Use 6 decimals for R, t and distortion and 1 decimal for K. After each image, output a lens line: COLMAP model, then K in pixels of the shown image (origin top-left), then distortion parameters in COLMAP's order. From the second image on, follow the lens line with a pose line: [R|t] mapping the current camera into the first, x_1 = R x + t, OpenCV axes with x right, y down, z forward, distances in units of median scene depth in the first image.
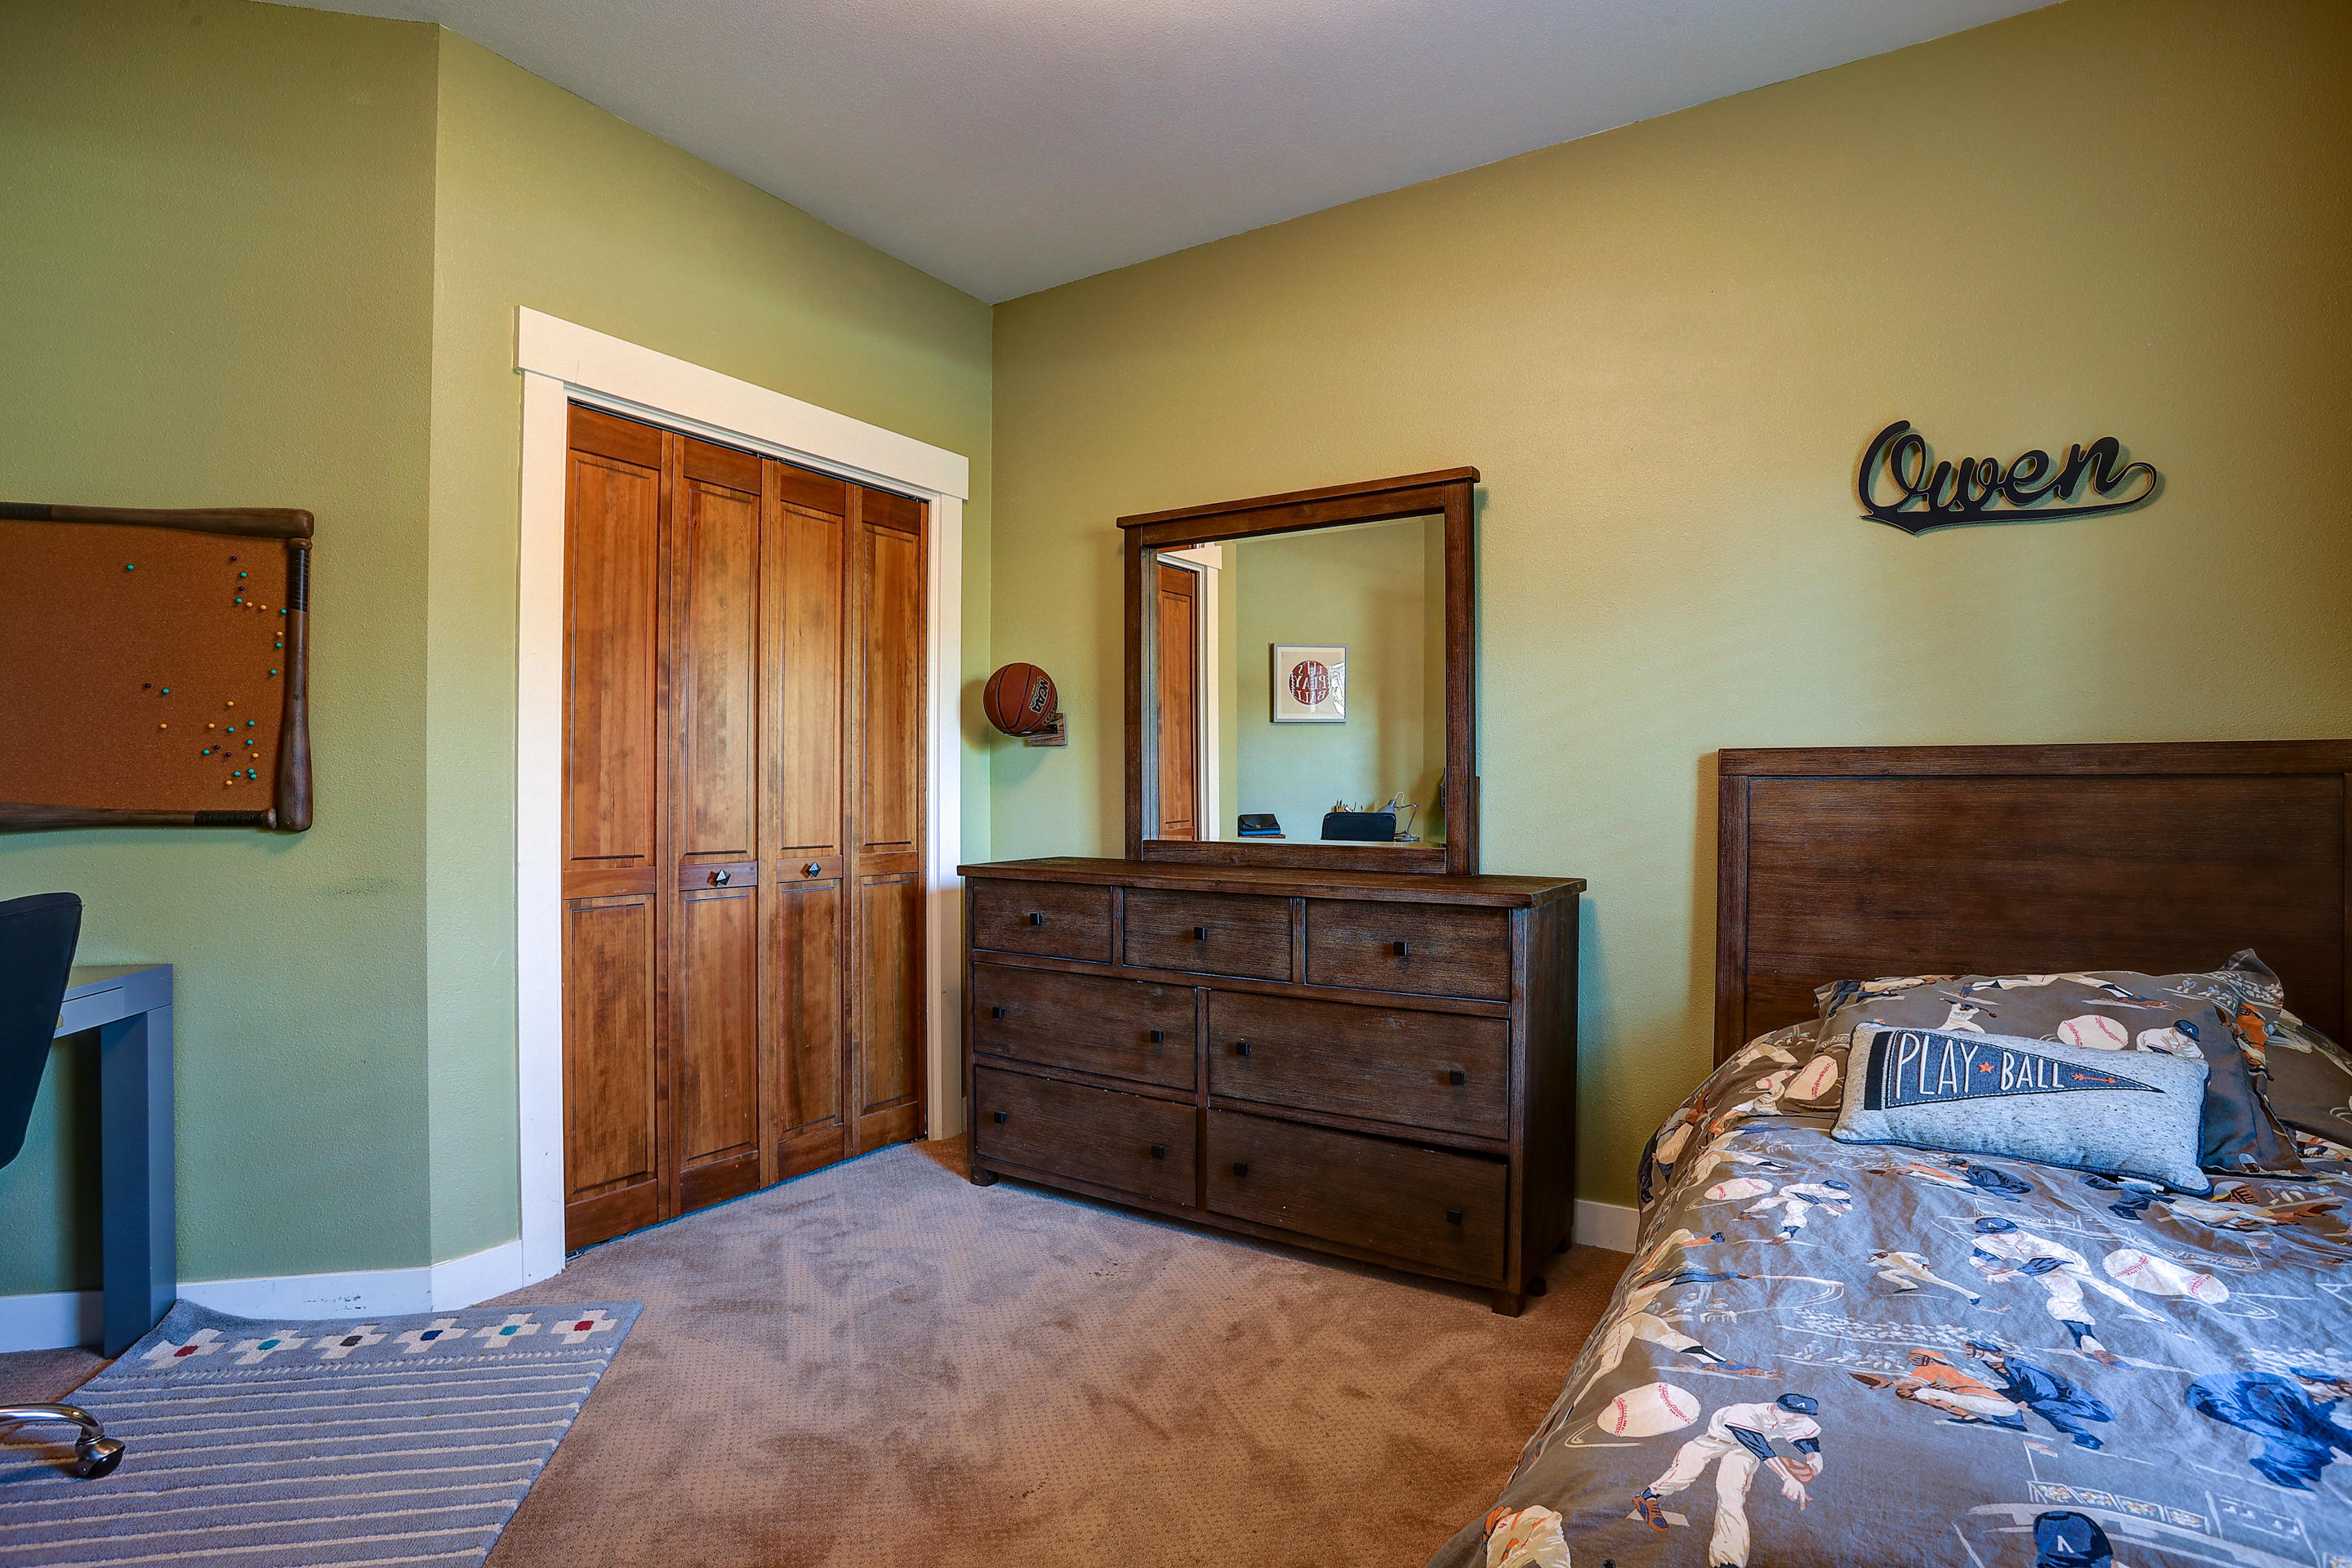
lens RADIAL K [[1144.0, 0, 1195.4], [0, 1144.0, 783.0], [0, 0, 1]] dist [-0.075144, 0.030923]
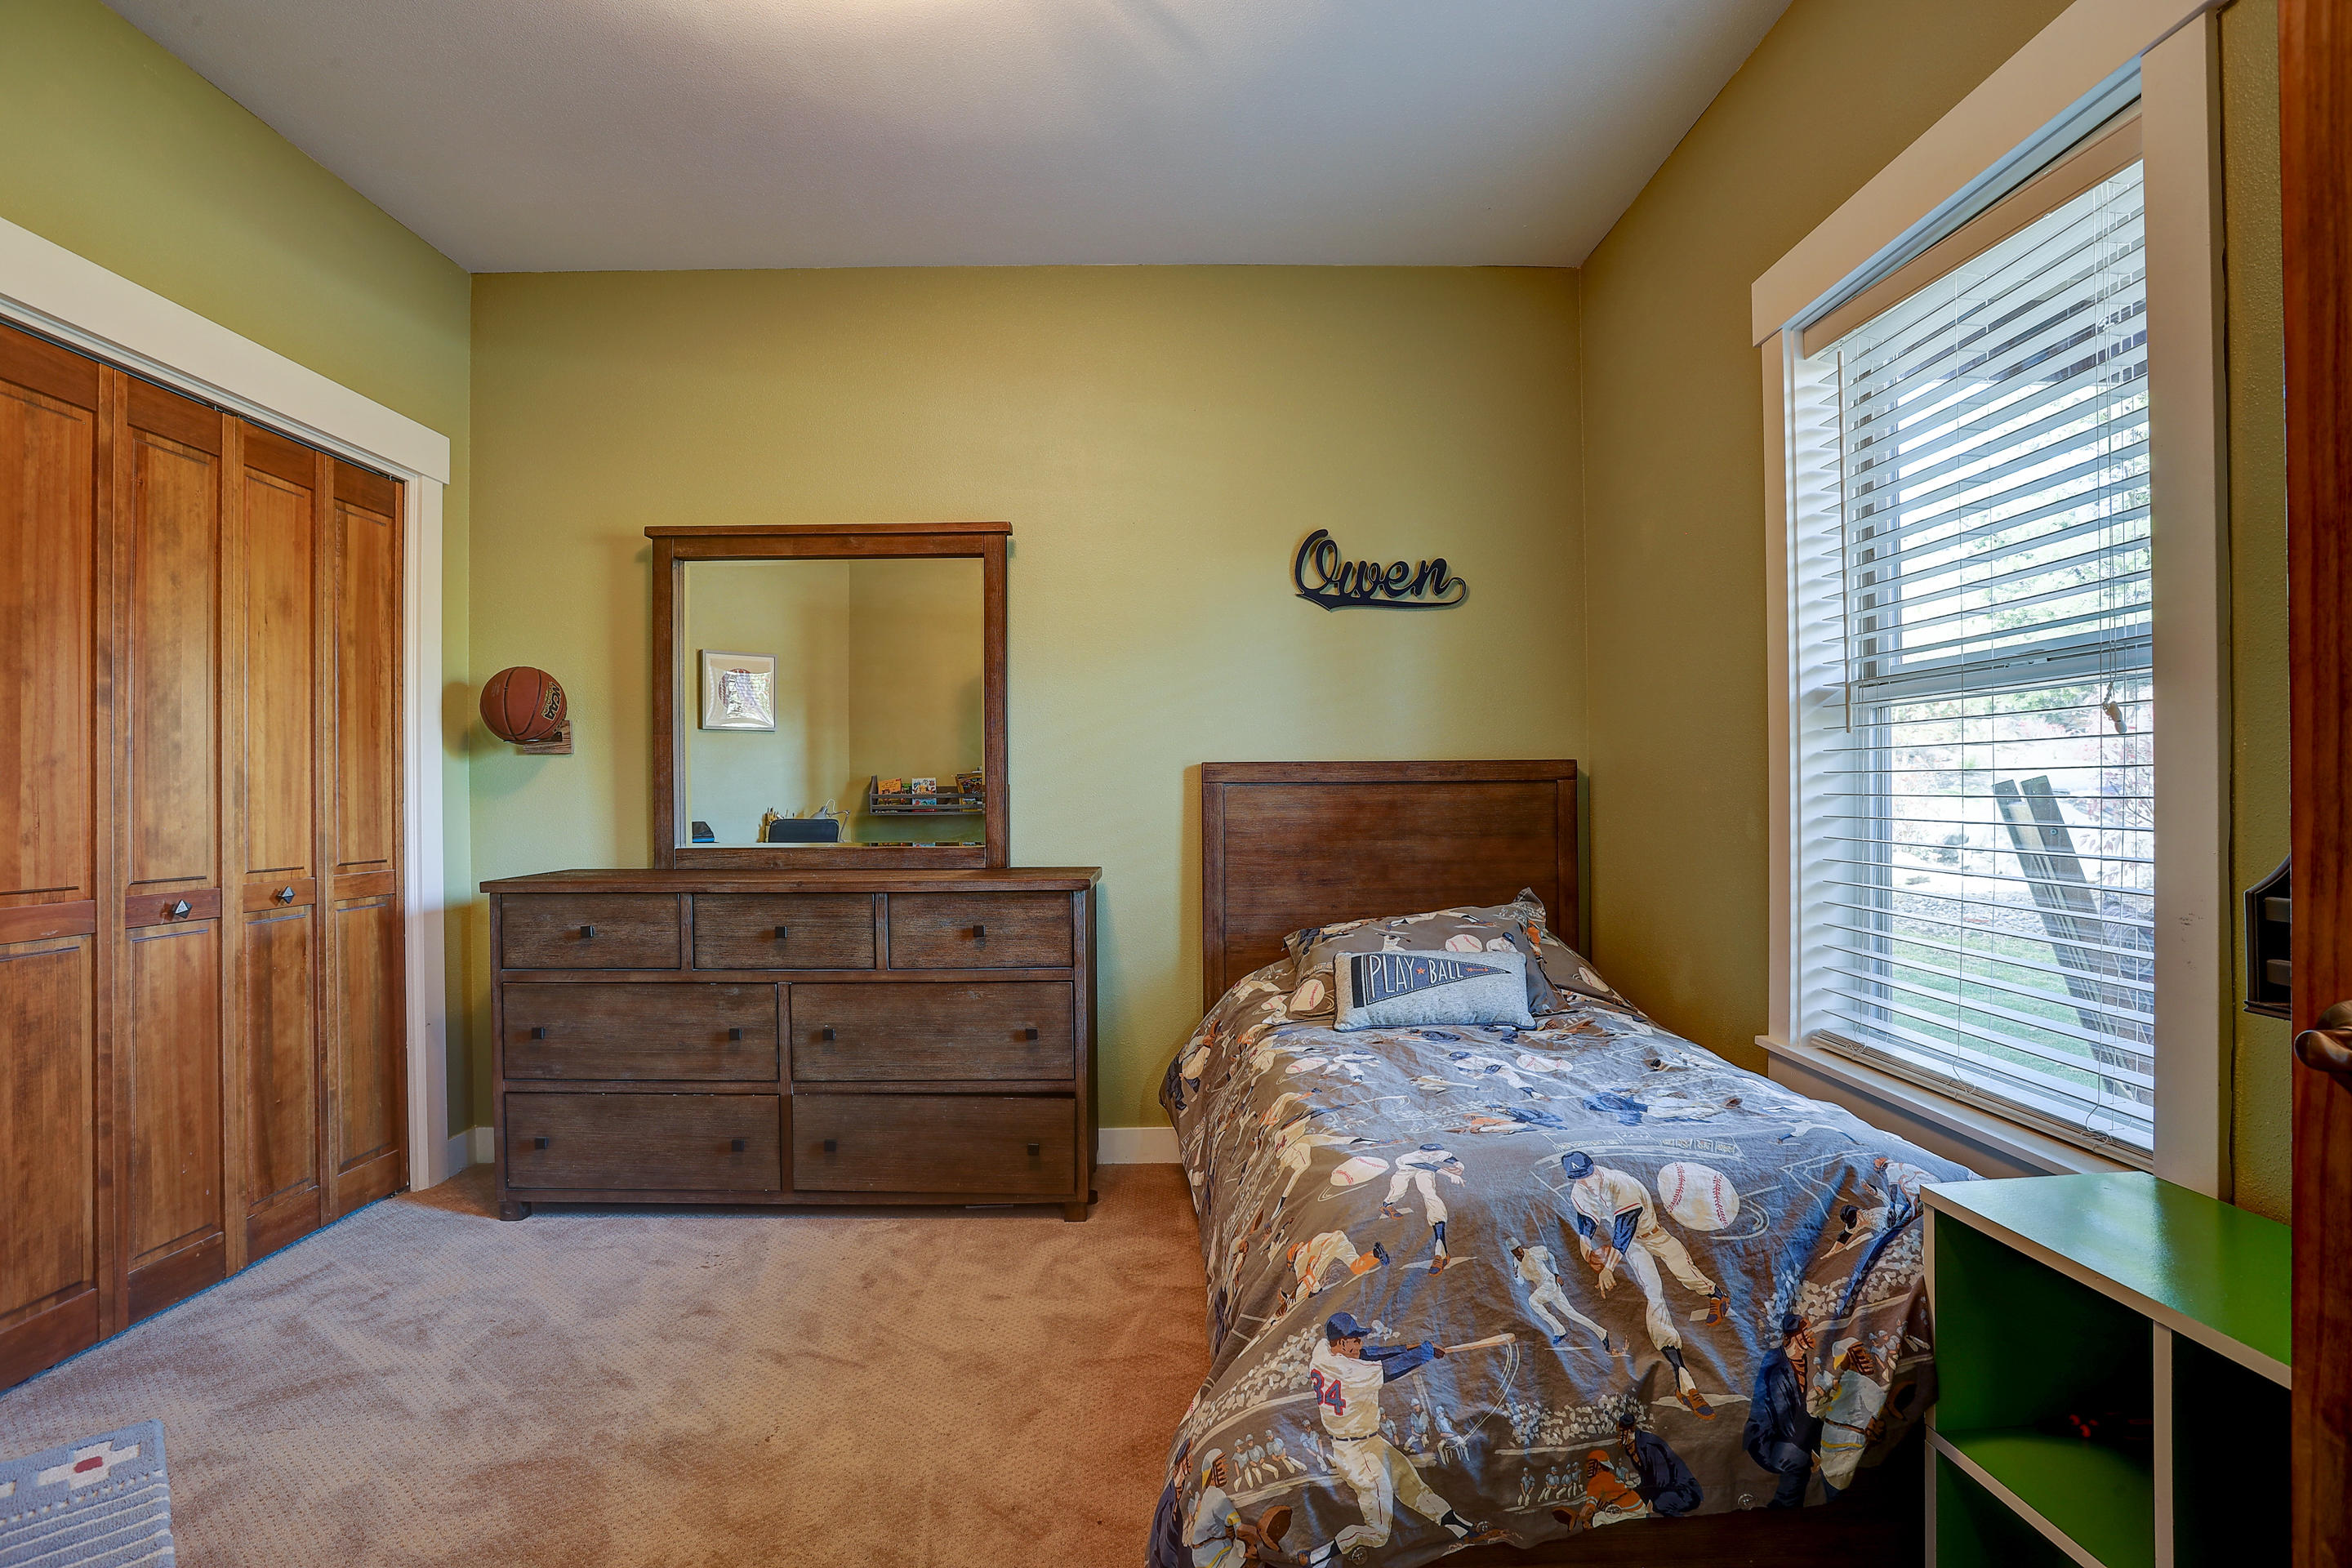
lens RADIAL K [[1144.0, 0, 1191.3], [0, 1144.0, 781.3], [0, 0, 1]] dist [-0.075144, 0.030923]
pose [[0.837220, -0.003665, 0.546853, -0.258294], [0.007176, 0.999965, -0.004285, -0.002607], [-0.546819, 0.007512, 0.837217, -0.099556]]
